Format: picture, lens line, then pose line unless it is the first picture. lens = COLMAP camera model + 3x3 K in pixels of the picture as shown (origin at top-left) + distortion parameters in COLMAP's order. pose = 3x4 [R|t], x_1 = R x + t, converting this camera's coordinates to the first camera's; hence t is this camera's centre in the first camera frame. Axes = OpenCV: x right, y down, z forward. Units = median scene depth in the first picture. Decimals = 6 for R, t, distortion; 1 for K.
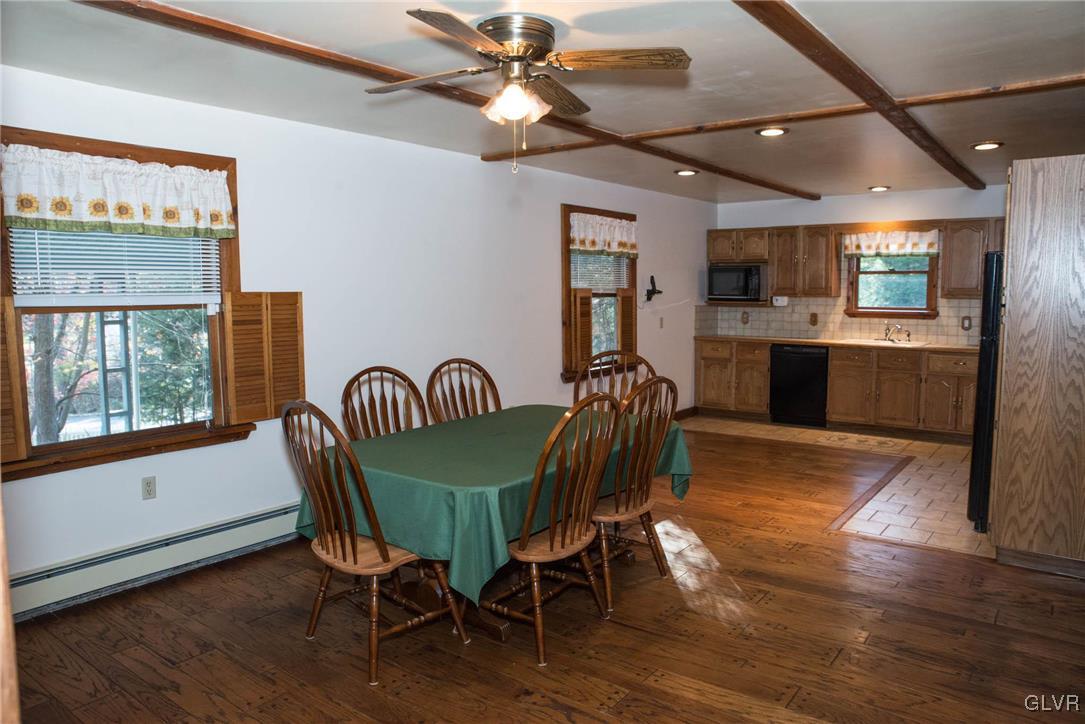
lens RADIAL K [[749.6, 0, 533.4], [0, 749.6, 361.8], [0, 0, 1]] dist [-0.132501, 0.094194]
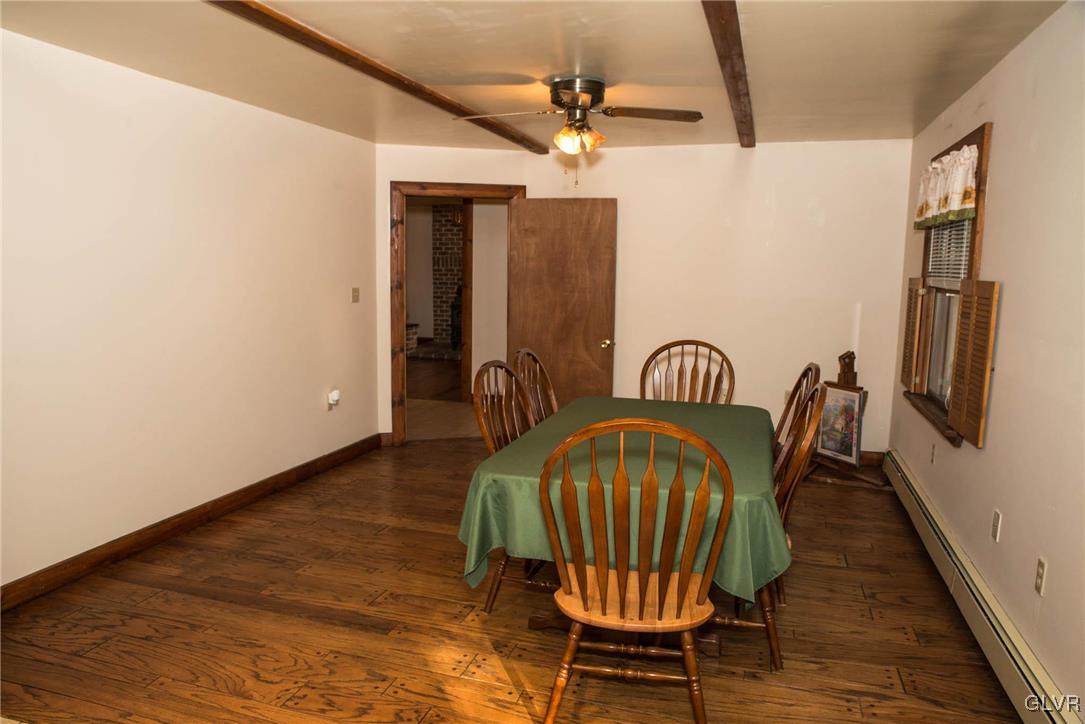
lens RADIAL K [[746.1, 0, 535.3], [0, 746.1, 363.4], [0, 0, 1]] dist [-0.131165, 0.093261]
pose [[-0.939367, 0.037859, -0.340817, 0.383910], [-0.041171, 0.974246, 0.221698, -0.167900], [0.340433, 0.222288, -0.913616, 1.653218]]
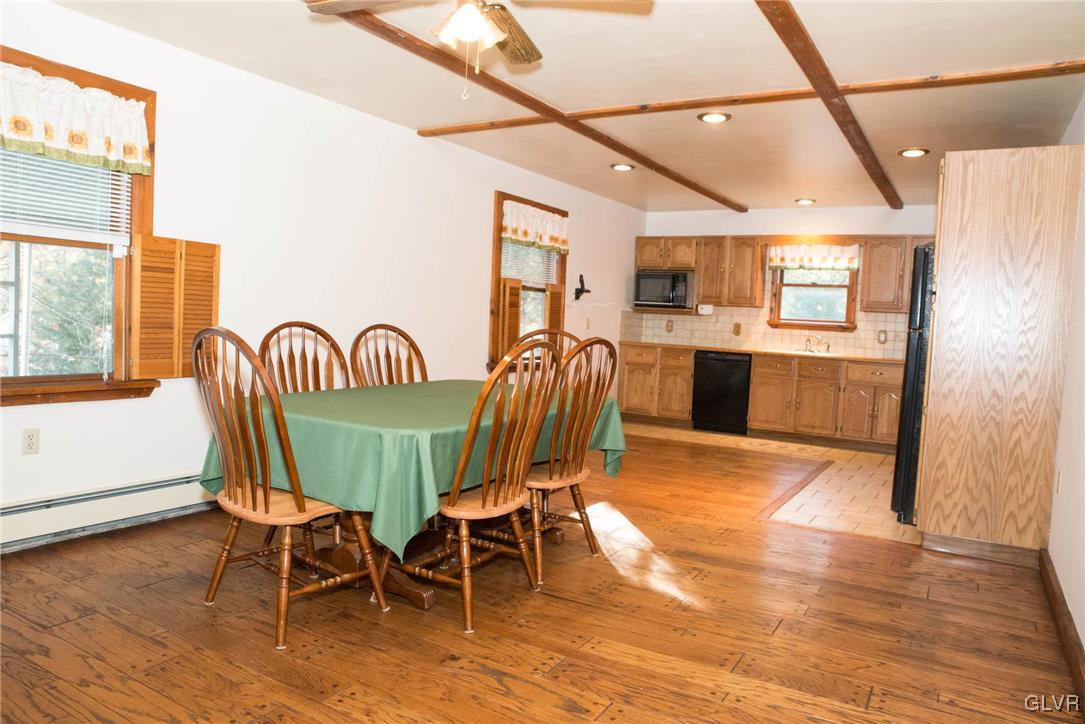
lens RADIAL K [[746.1, 0, 535.3], [0, 746.1, 363.4], [0, 0, 1]] dist [-0.131165, 0.093261]
pose [[0.992288, 0.045682, 0.115228, -0.019873], [-0.041672, 0.998447, -0.036978, 0.079942], [-0.116738, 0.031891, 0.992651, 0.052047]]
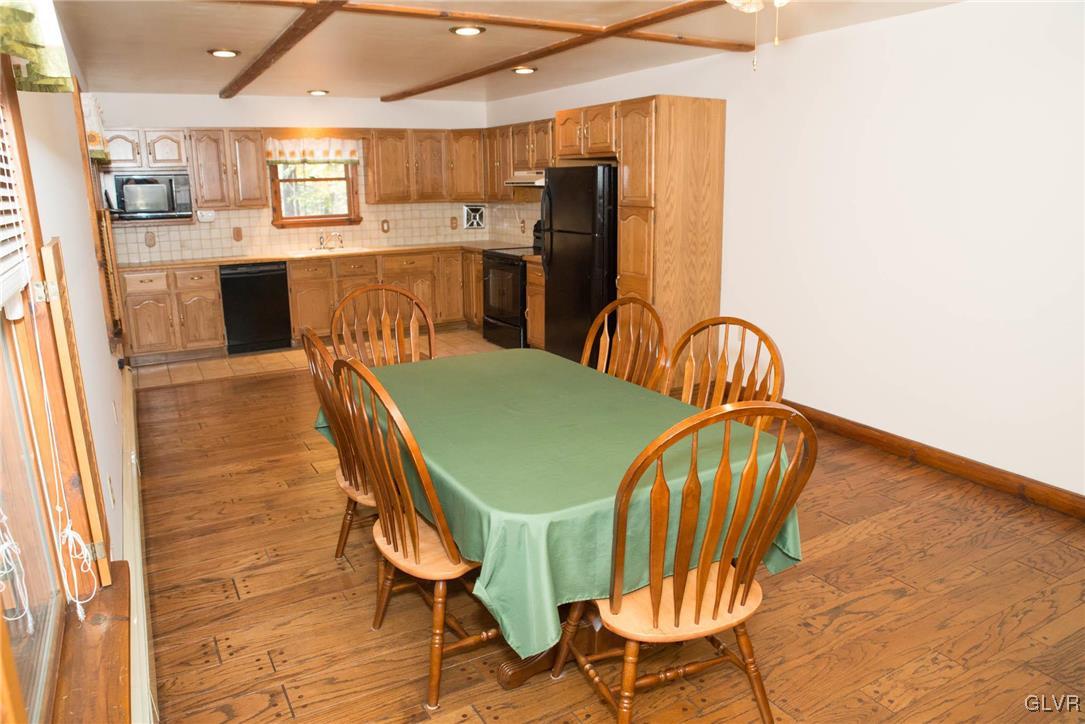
lens RADIAL K [[749.6, 0, 533.4], [0, 749.6, 361.8], [0, 0, 1]] dist [-0.132501, 0.094194]
pose [[0.392744, -0.215488, 0.894045, -0.654314], [0.101359, 0.976381, 0.190807, -0.082211], [-0.914045, 0.015681, 0.405309, 0.636923]]
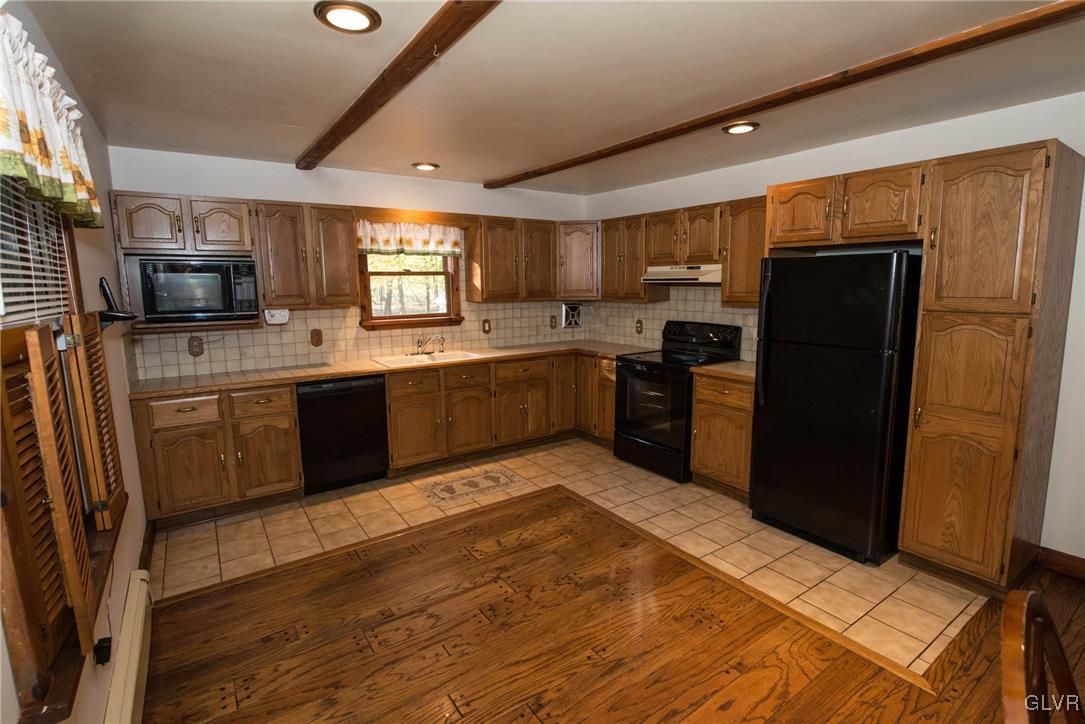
lens RADIAL K [[516.1, 0, 547.5], [0, 516.1, 352.5], [0, 0, 1]] dist [-0.006229, -0.004054]
pose [[0.293641, -0.128697, 0.947213, -0.078425], [0.103425, 0.989356, 0.102360, -0.149263], [-0.950304, 0.067908, 0.303826, 1.306972]]
